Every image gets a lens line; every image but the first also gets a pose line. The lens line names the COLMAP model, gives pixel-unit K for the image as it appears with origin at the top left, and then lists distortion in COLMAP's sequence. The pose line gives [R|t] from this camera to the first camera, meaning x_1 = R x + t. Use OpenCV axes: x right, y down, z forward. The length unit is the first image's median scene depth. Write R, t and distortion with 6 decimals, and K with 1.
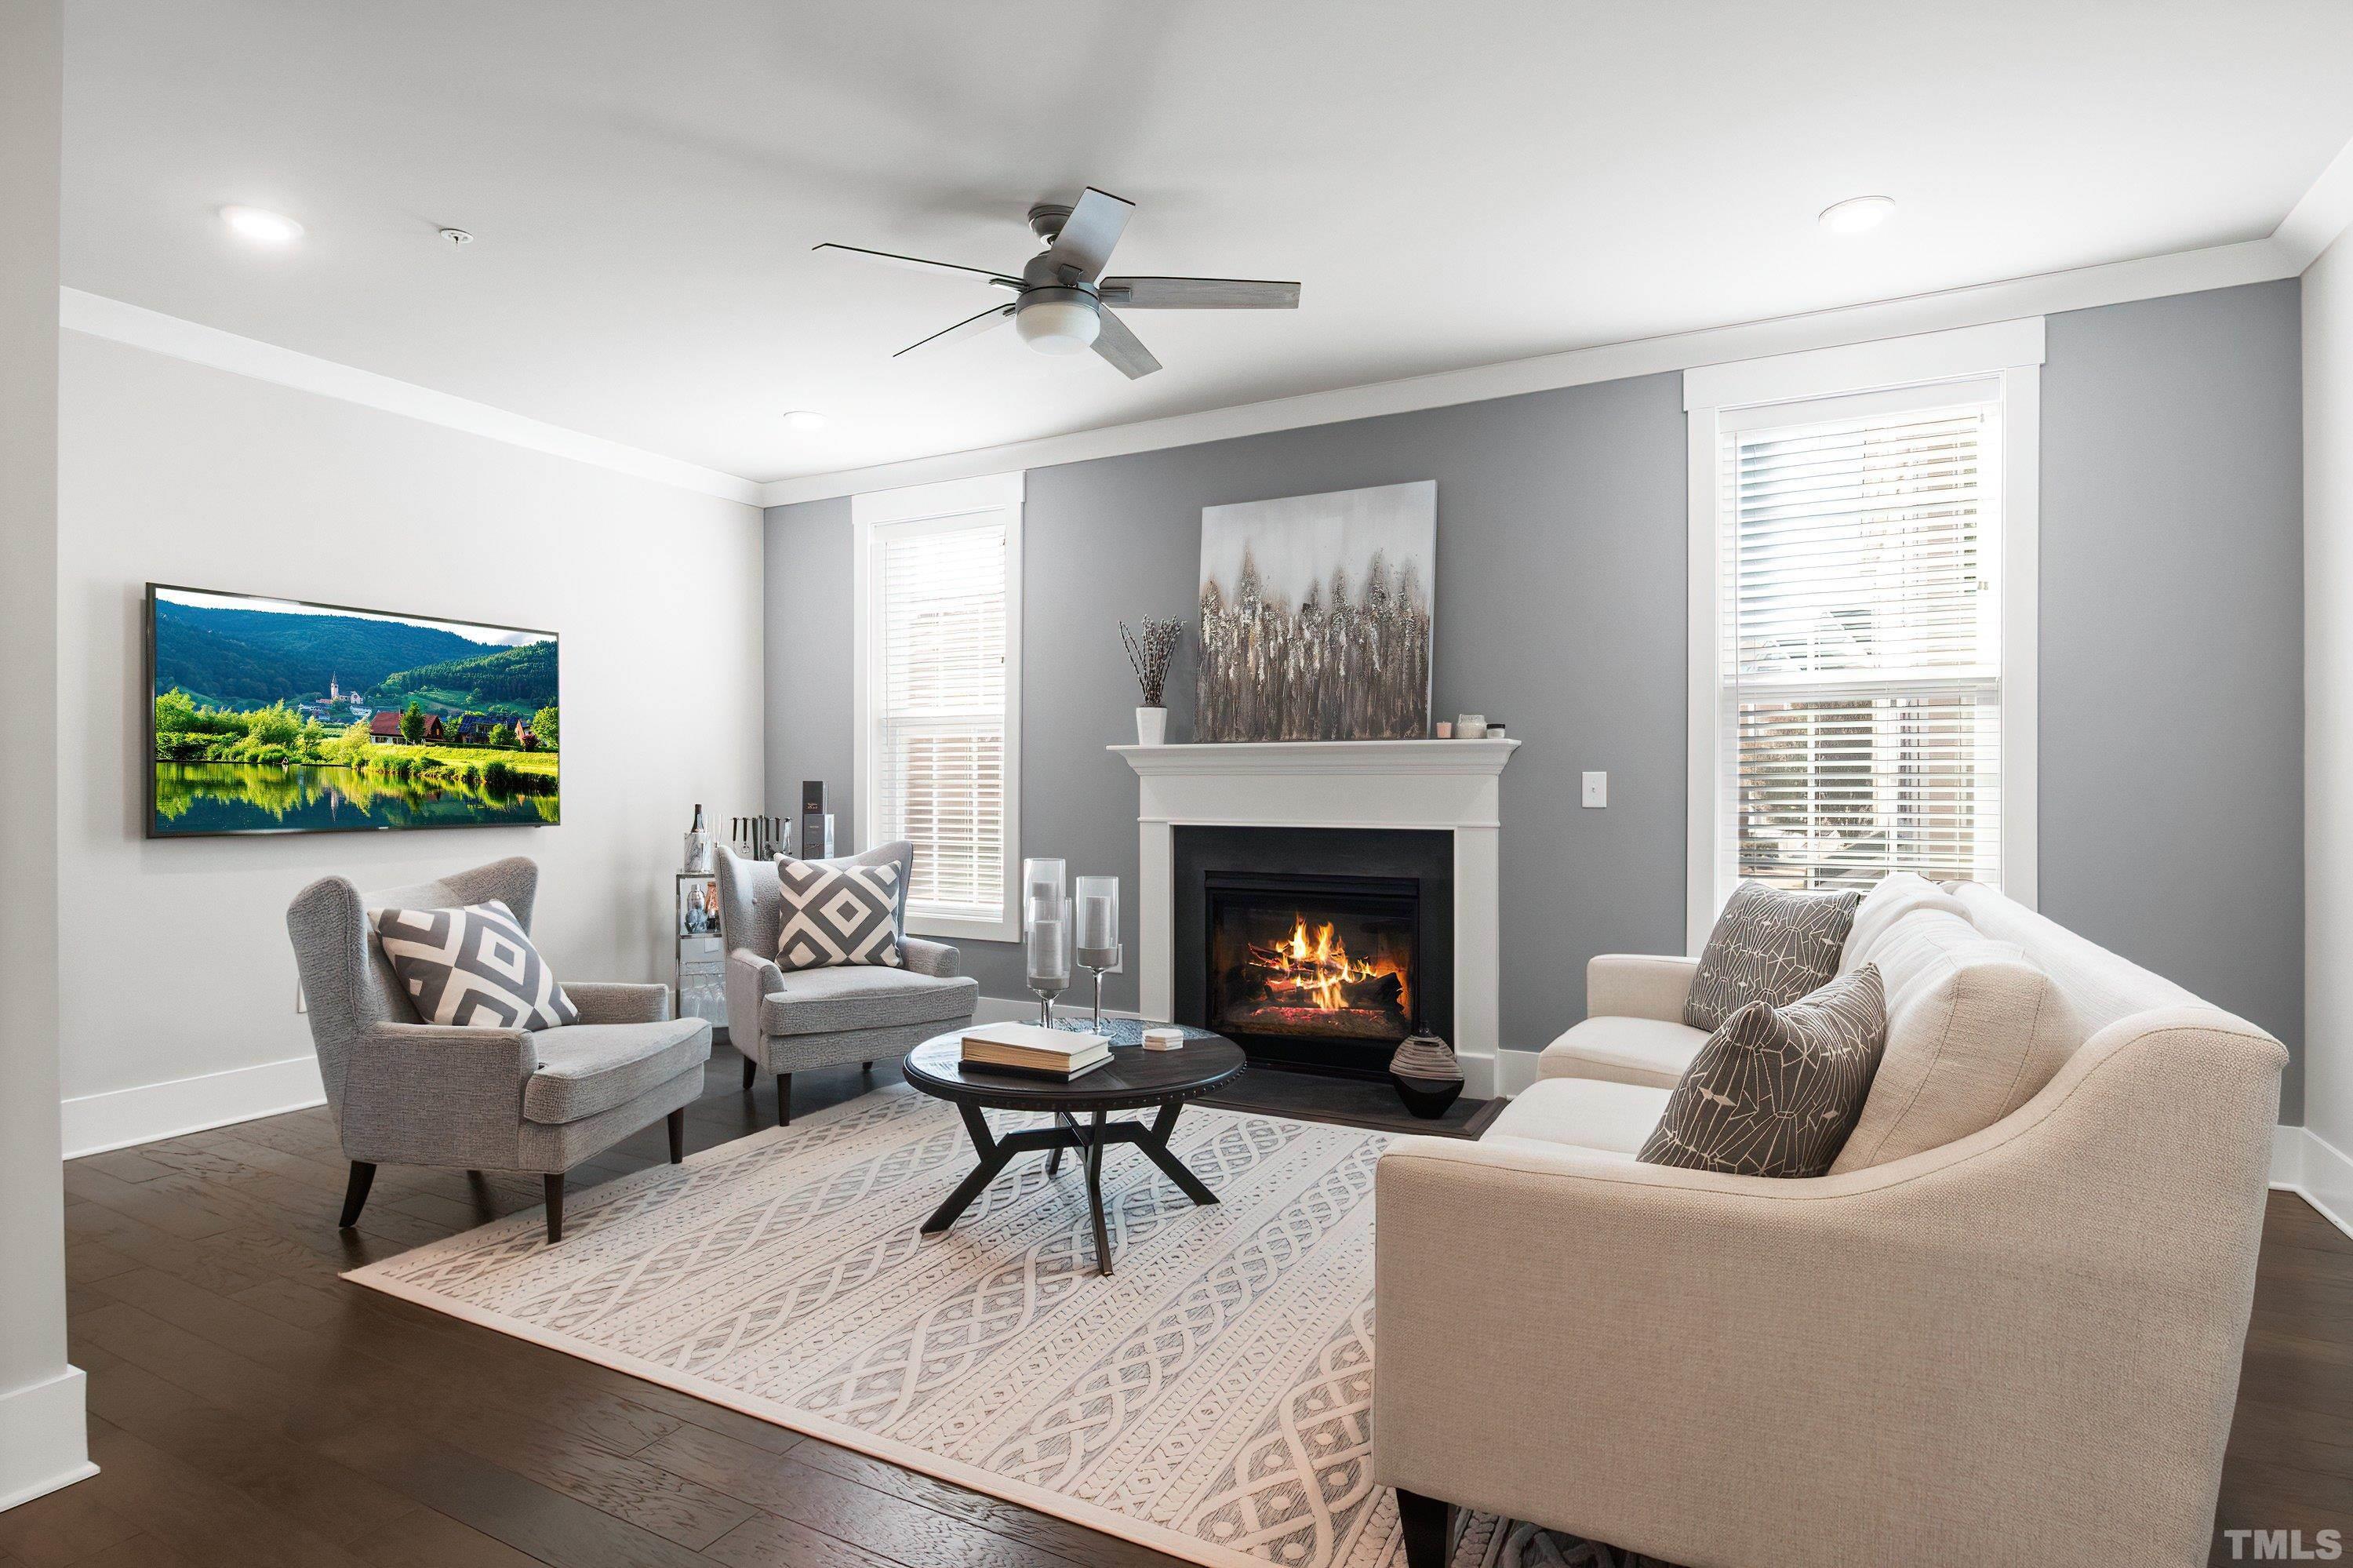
lens RADIAL K [[1199.2, 0, 1176.5], [0, 1199.2, 784.0], [0, 0, 1]] dist [-0.002820, -0.000054]
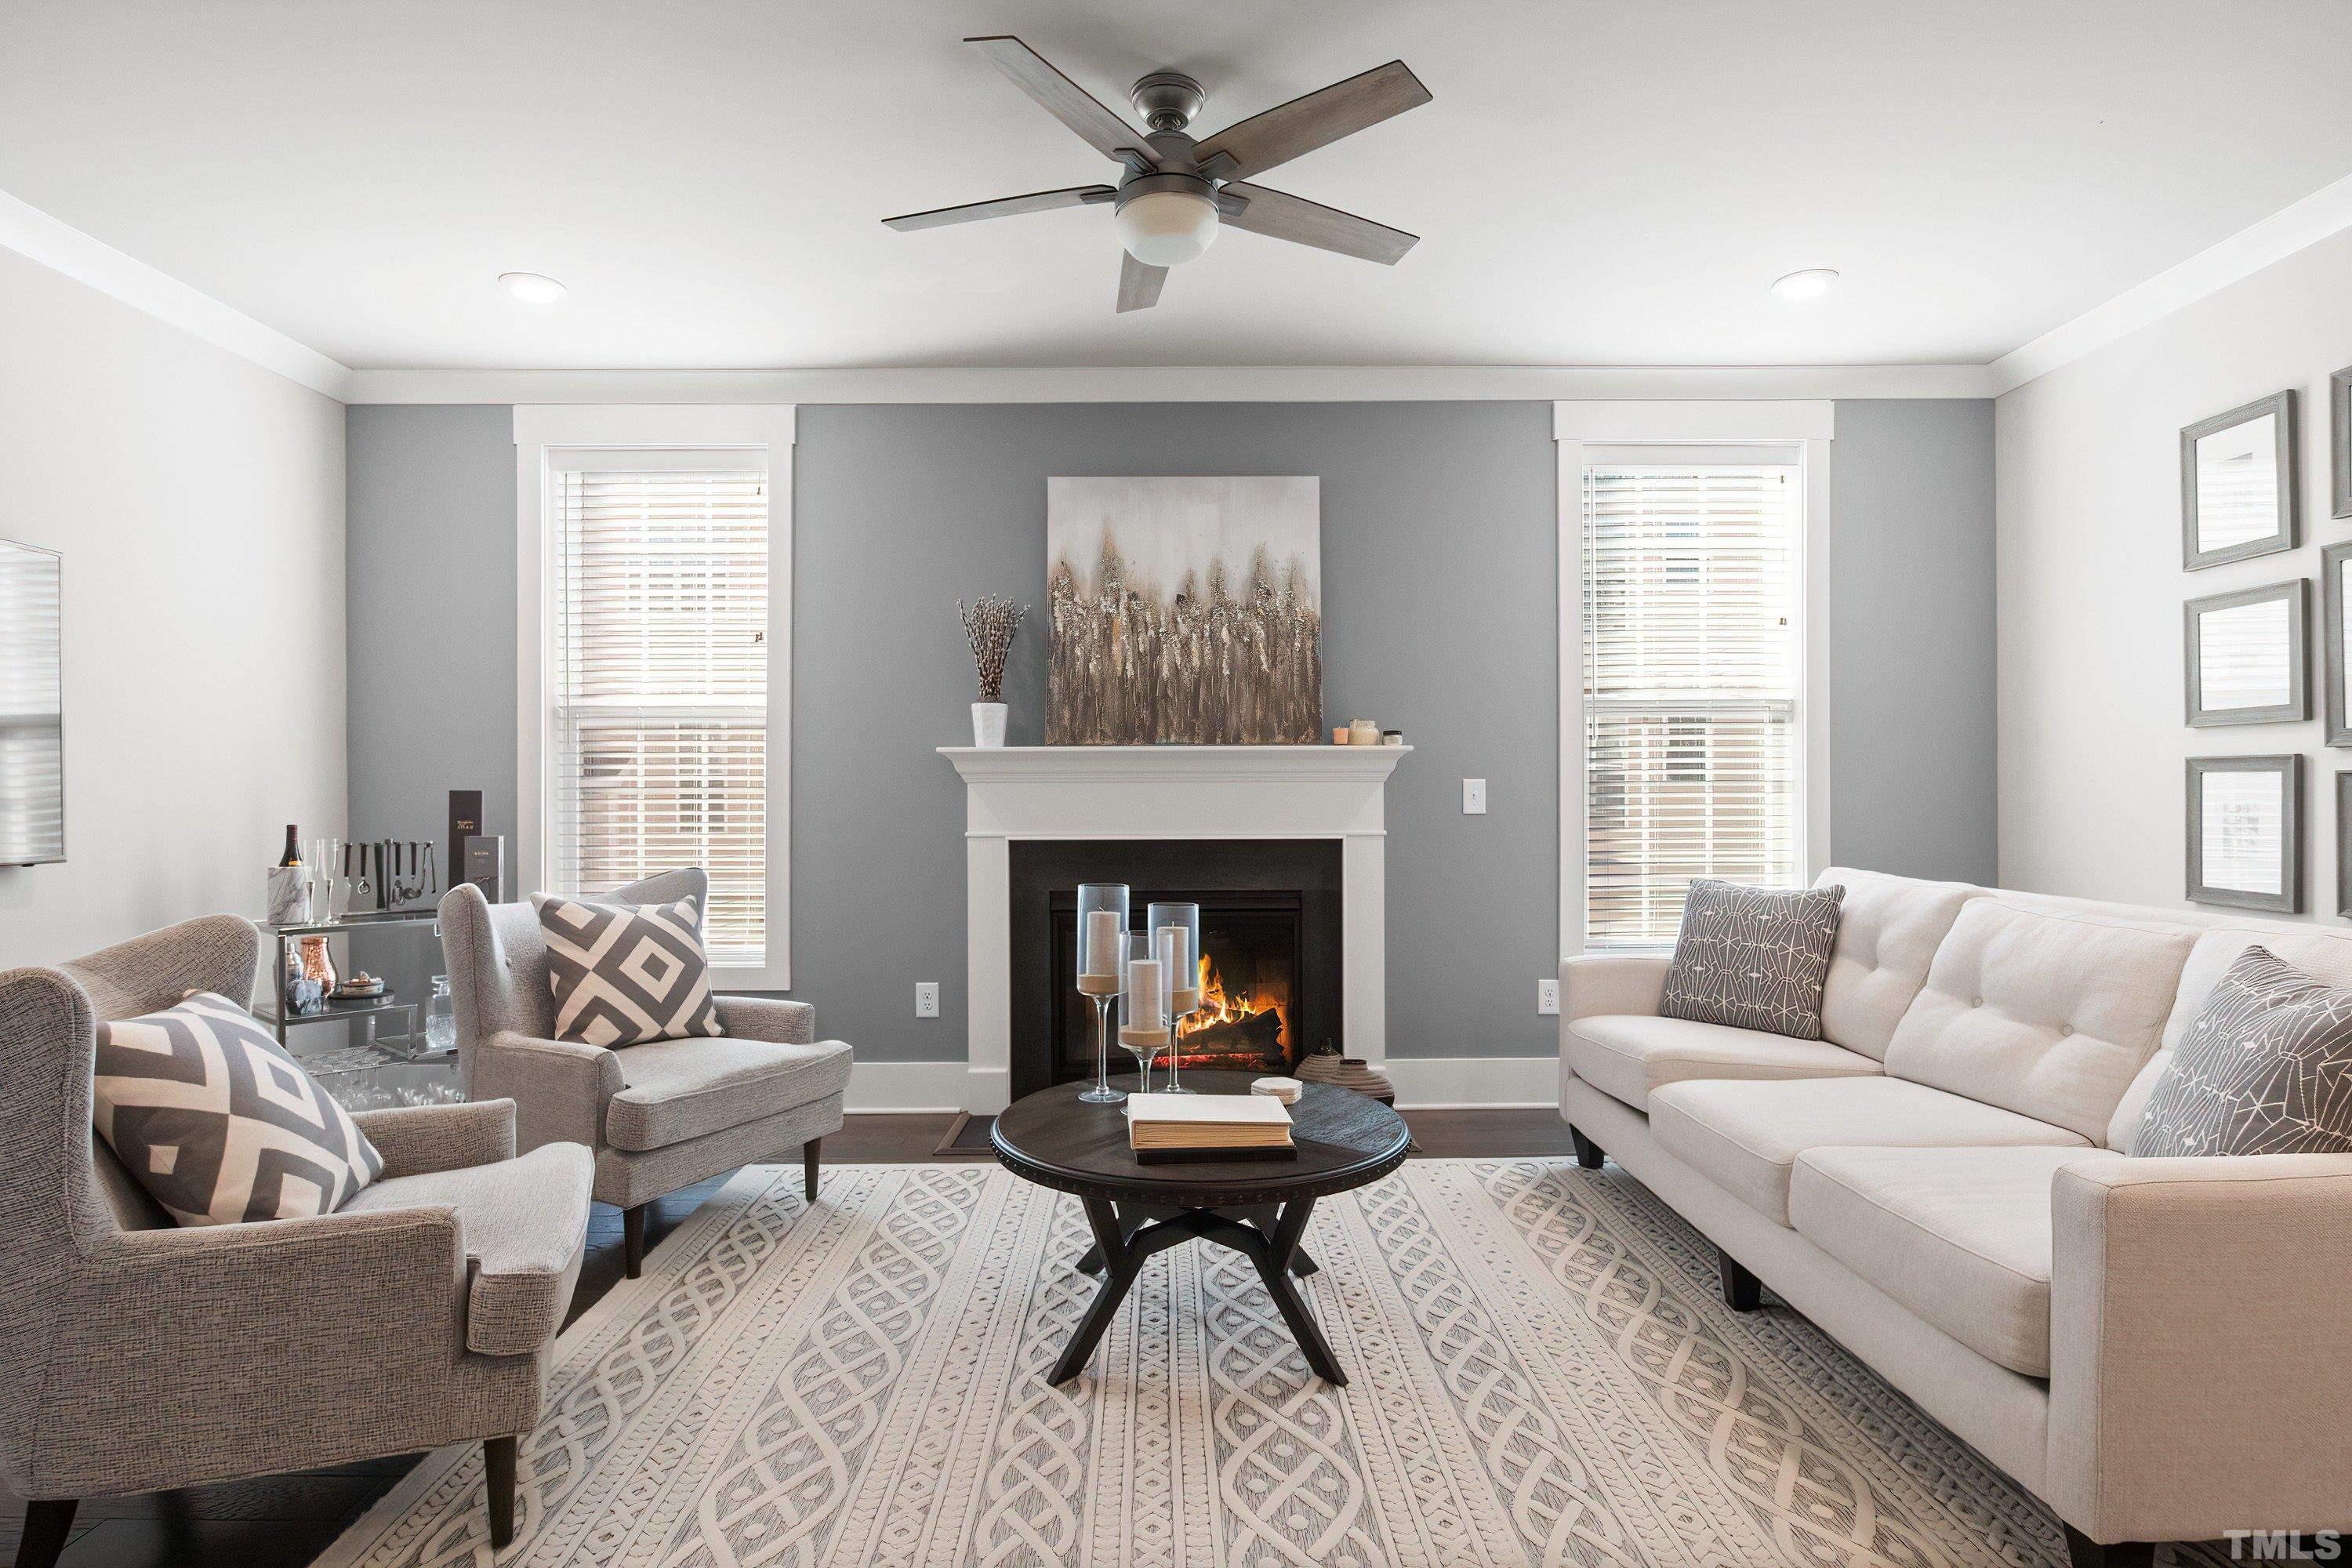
lens RADIAL K [[1199.0, 0, 1179.0], [0, 1199.0, 790.6], [0, 0, 1]] dist [-0.002394, 0.000263]
pose [[0.880752, -0.002198, 0.473572, -0.340725], [0.003695, 0.999991, -0.002230, 0.001137], [-0.473563, 0.003714, 0.880752, 0.203190]]
